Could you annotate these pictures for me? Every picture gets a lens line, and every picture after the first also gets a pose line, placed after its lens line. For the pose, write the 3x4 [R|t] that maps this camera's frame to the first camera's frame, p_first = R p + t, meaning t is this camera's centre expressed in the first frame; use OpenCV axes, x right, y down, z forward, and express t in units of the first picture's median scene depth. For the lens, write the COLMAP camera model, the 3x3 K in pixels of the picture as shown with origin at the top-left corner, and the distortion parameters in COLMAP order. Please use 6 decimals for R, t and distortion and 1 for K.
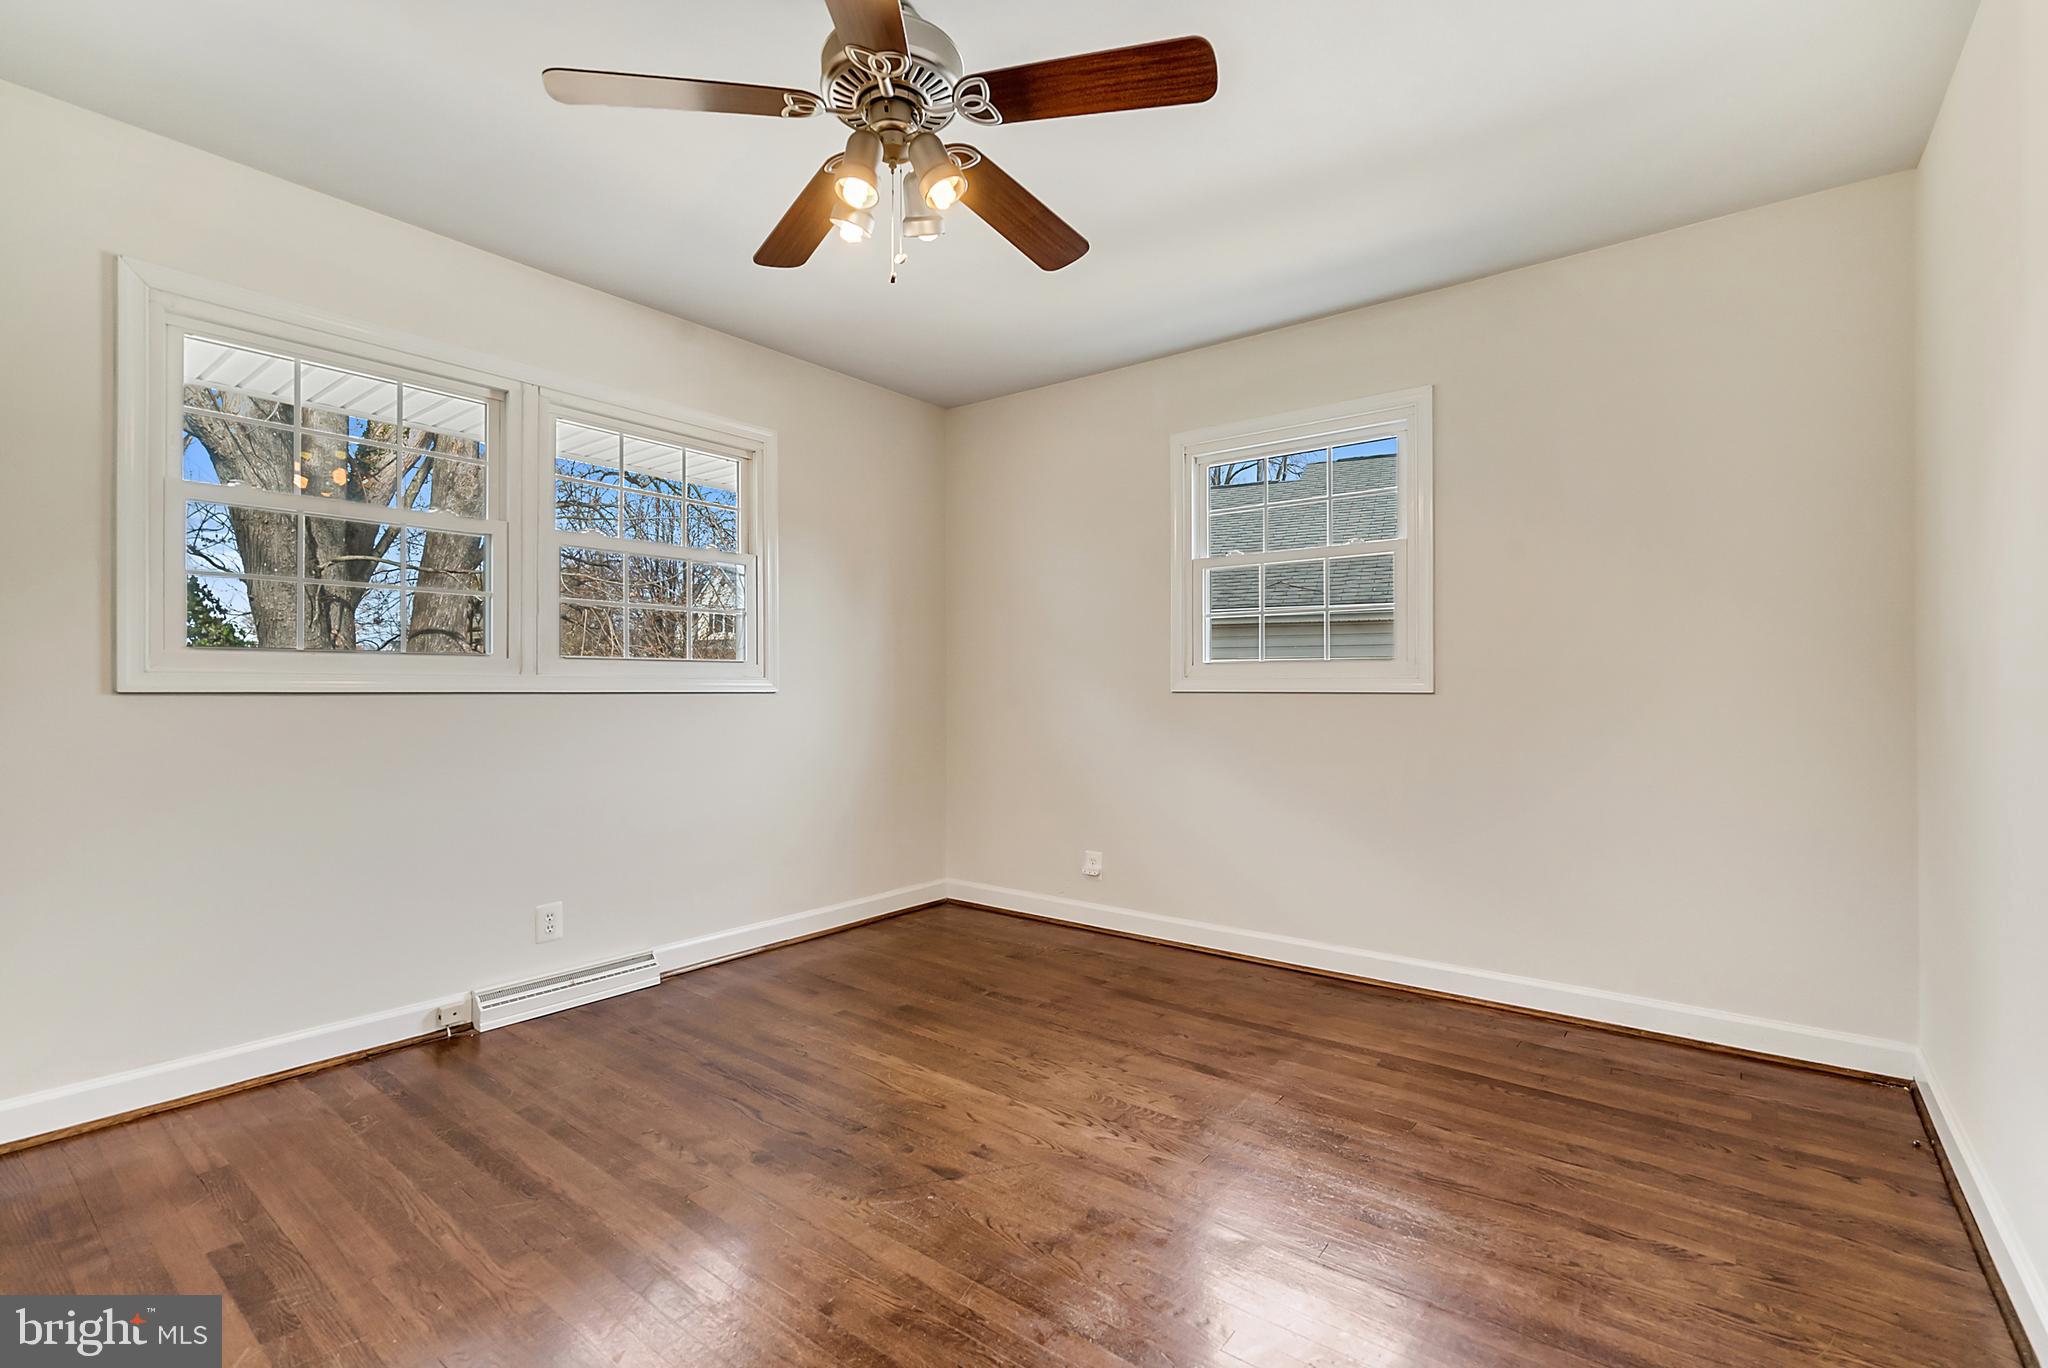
lens RADIAL K [[941.0, 0, 964.7], [0, 941.0, 691.9], [0, 0, 1]] dist [-0.003228, 0.001542]
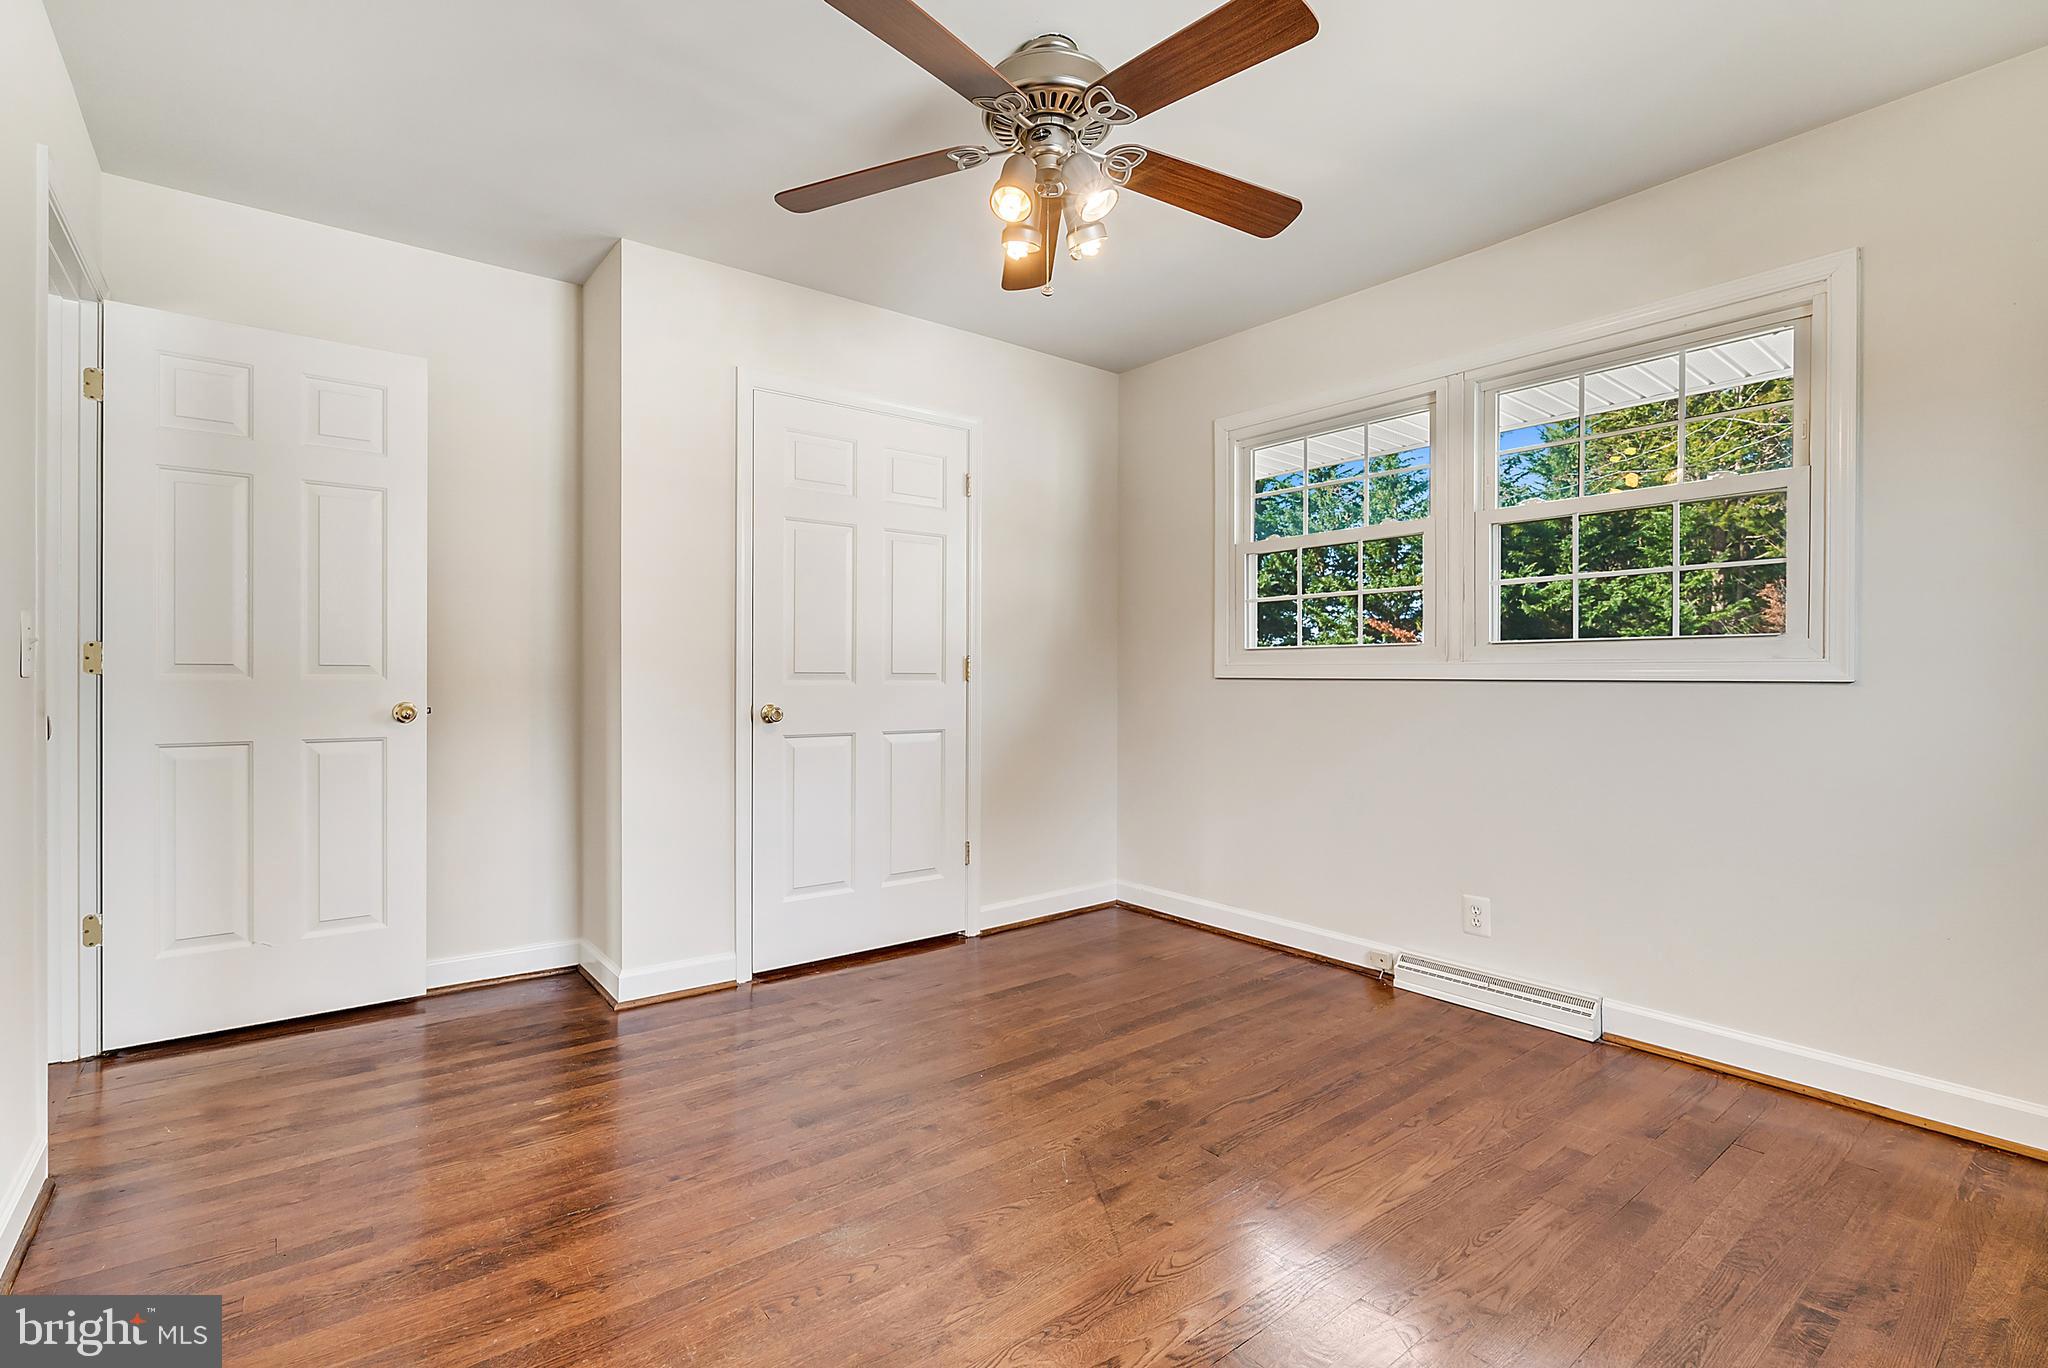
lens RADIAL K [[941.0, 0, 1029.2], [0, 941.0, 693.7], [0, 0, 1]] dist [-0.003228, 0.001542]
pose [[-0.205733, 0.018217, -0.978439, 0.681526], [-0.006192, 0.999782, 0.019916, -0.003116], [0.978589, 0.010156, -0.205576, 0.835155]]
